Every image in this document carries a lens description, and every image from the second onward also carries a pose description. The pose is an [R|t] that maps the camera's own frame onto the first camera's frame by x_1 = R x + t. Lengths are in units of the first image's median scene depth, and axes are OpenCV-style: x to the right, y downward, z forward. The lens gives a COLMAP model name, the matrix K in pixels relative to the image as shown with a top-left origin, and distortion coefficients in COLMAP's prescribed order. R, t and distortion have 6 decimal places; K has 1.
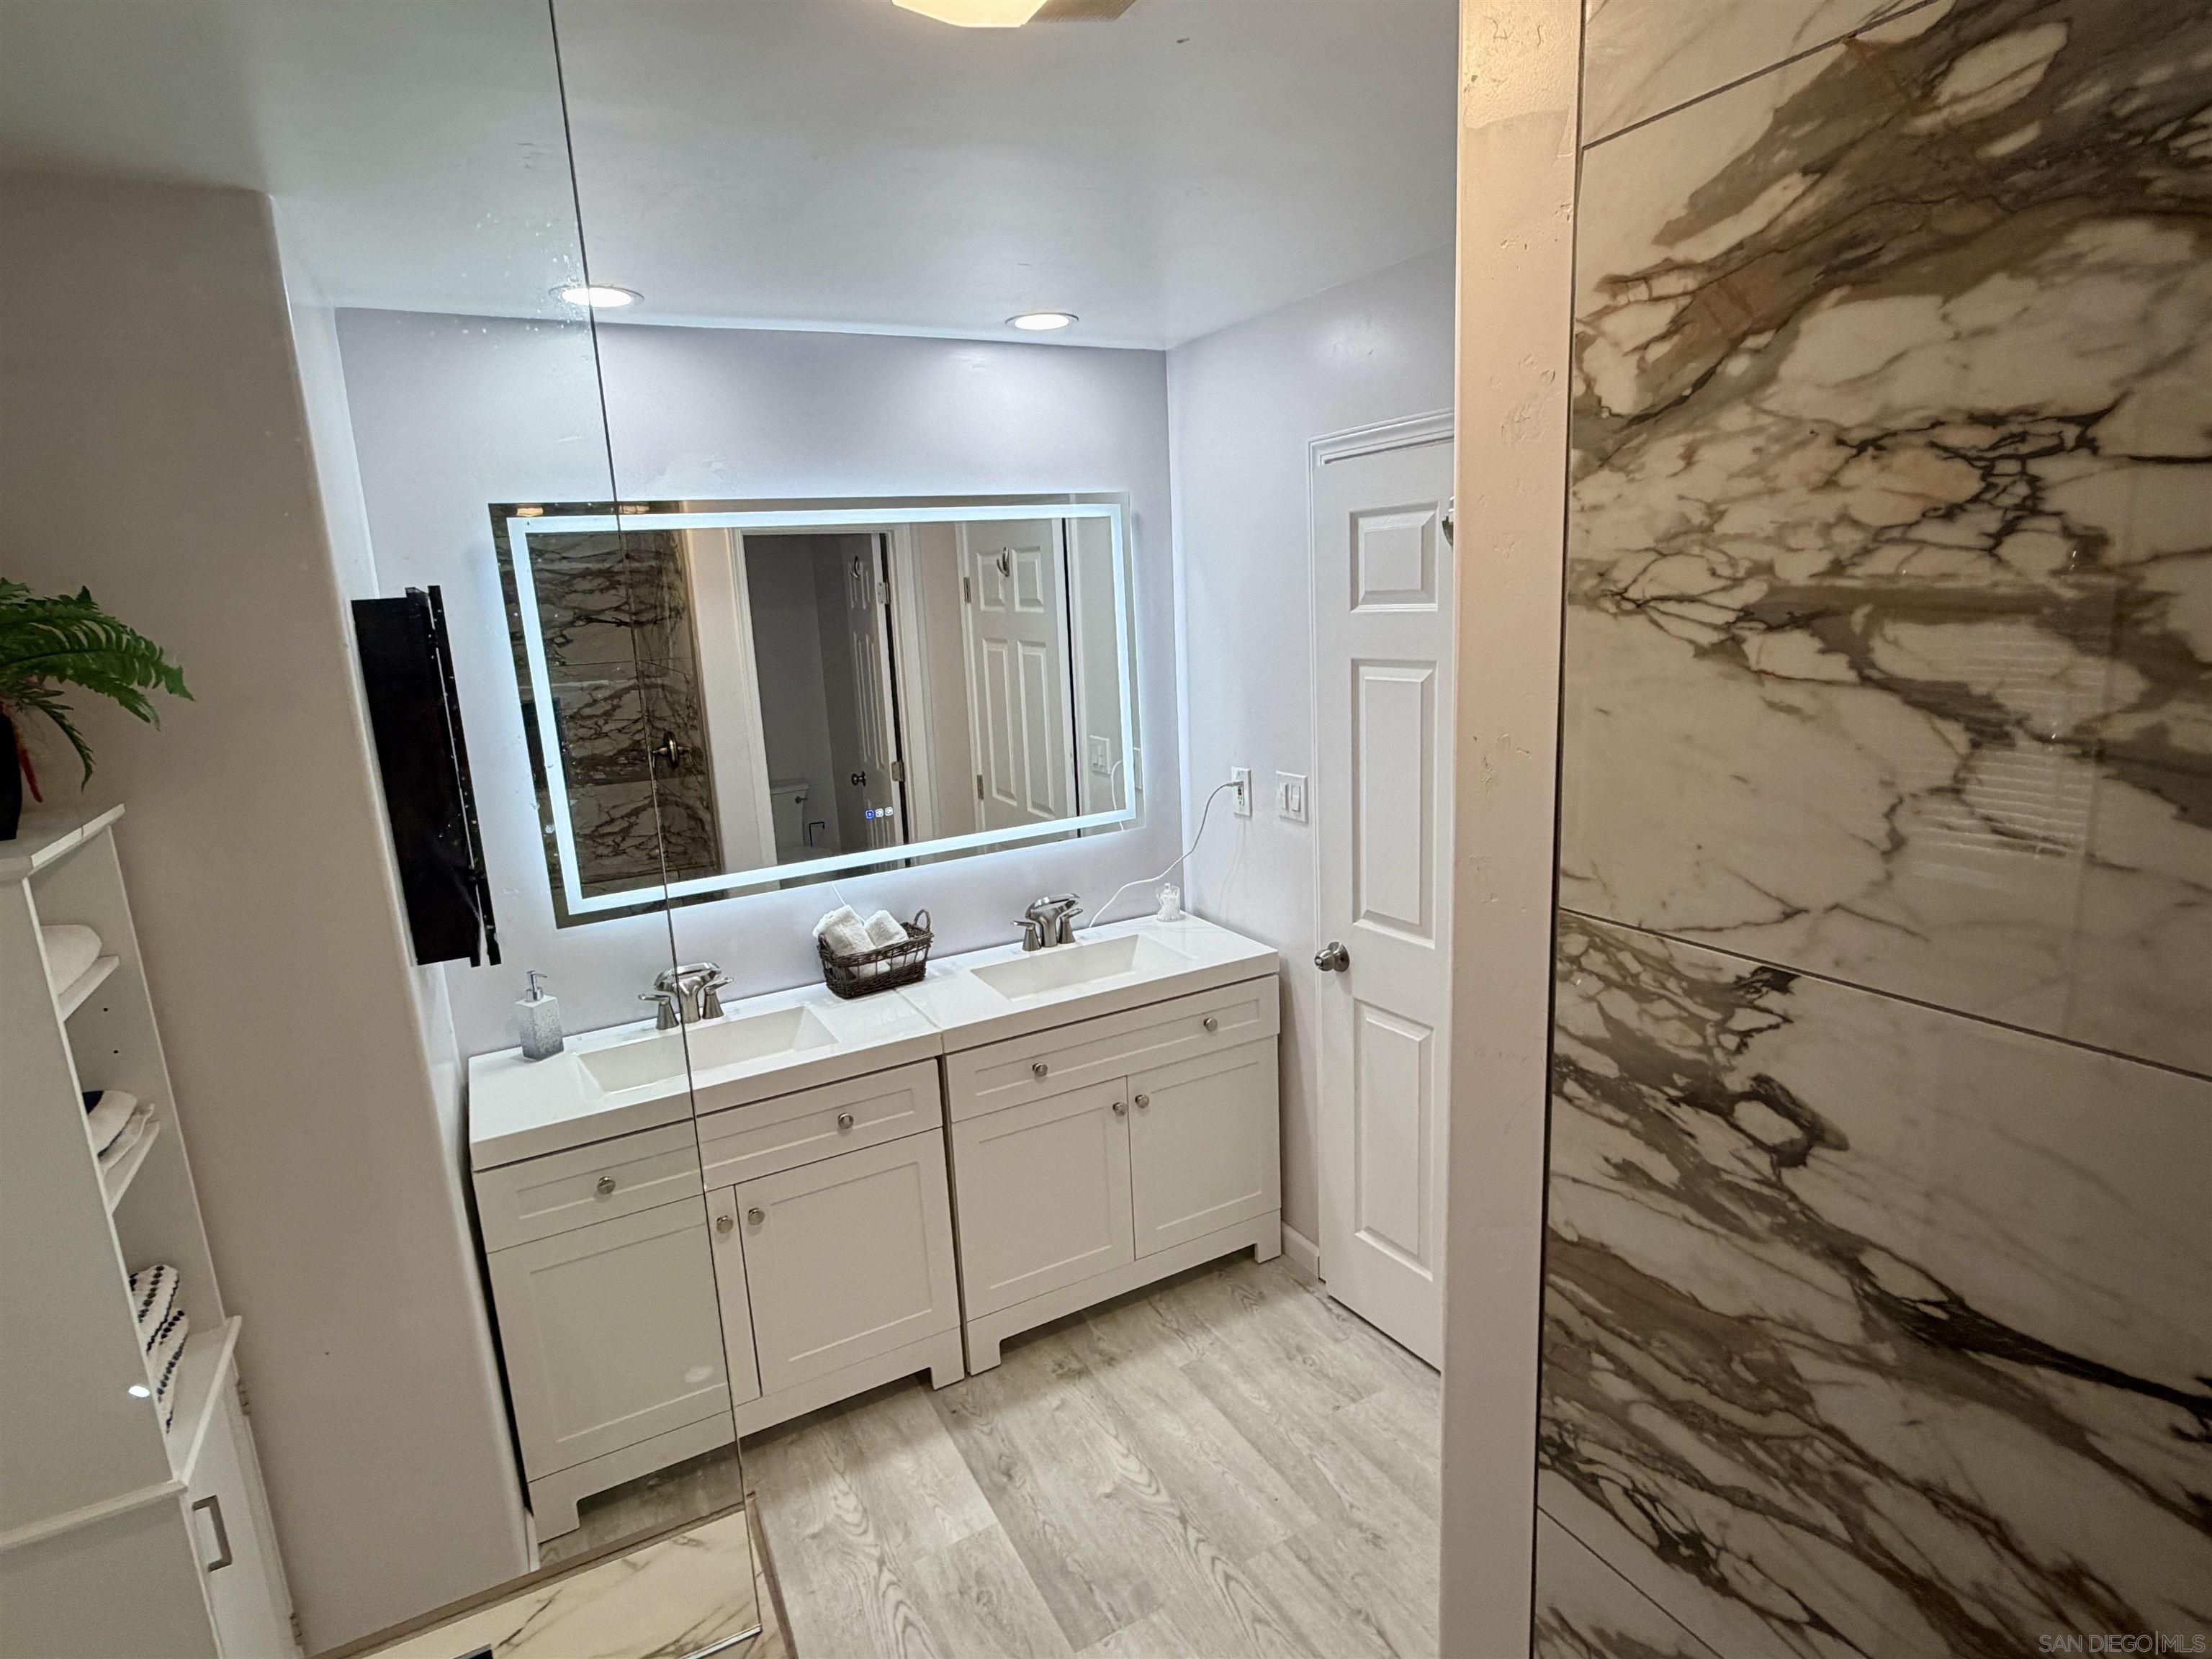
lens RADIAL K [[1164.5, 0, 1111.3], [0, 1164.5, 825.9], [0, 0, 1]] dist [-0.004084, 0.005958]
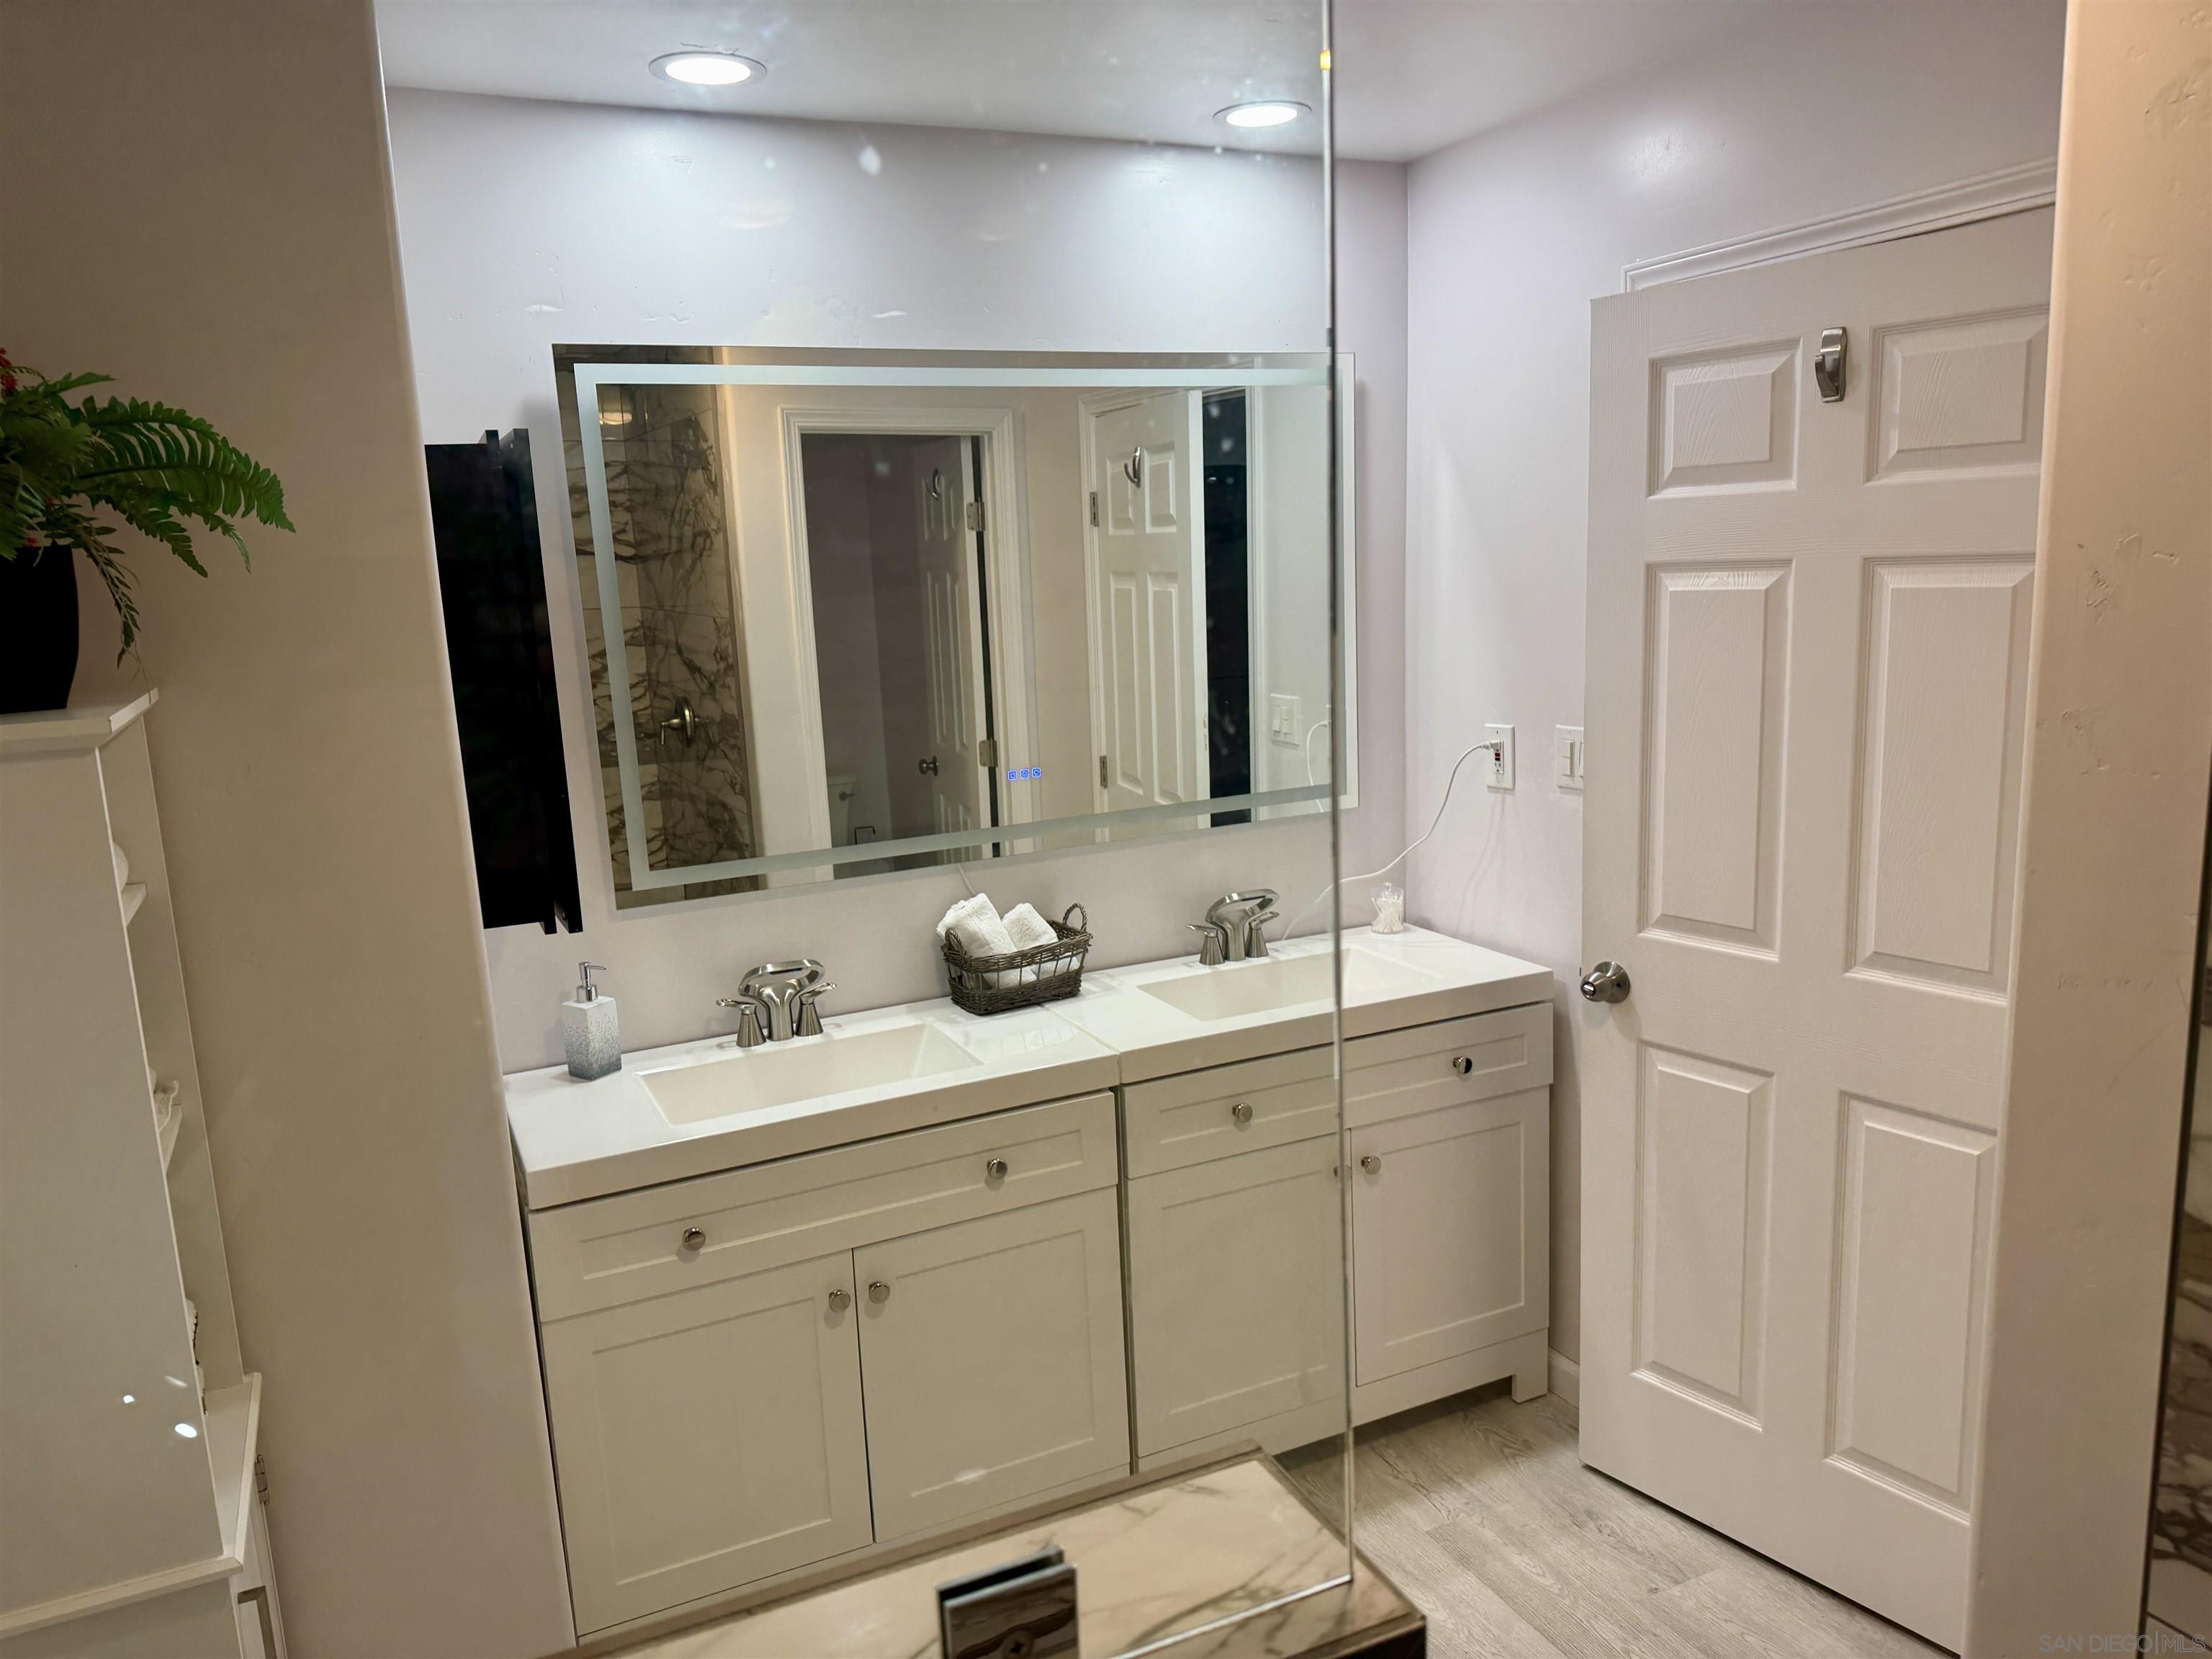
lens RADIAL K [[1562.8, 0, 1111.6], [0, 1562.8, 834.1], [0, 0, 1]] dist [0.033263, -0.039177]
pose [[0.998678, 0.014576, -0.049283, -0.099065], [-0.015843, 0.999552, -0.025403, 0.057848], [0.048890, 0.026150, 0.998462, -0.006804]]
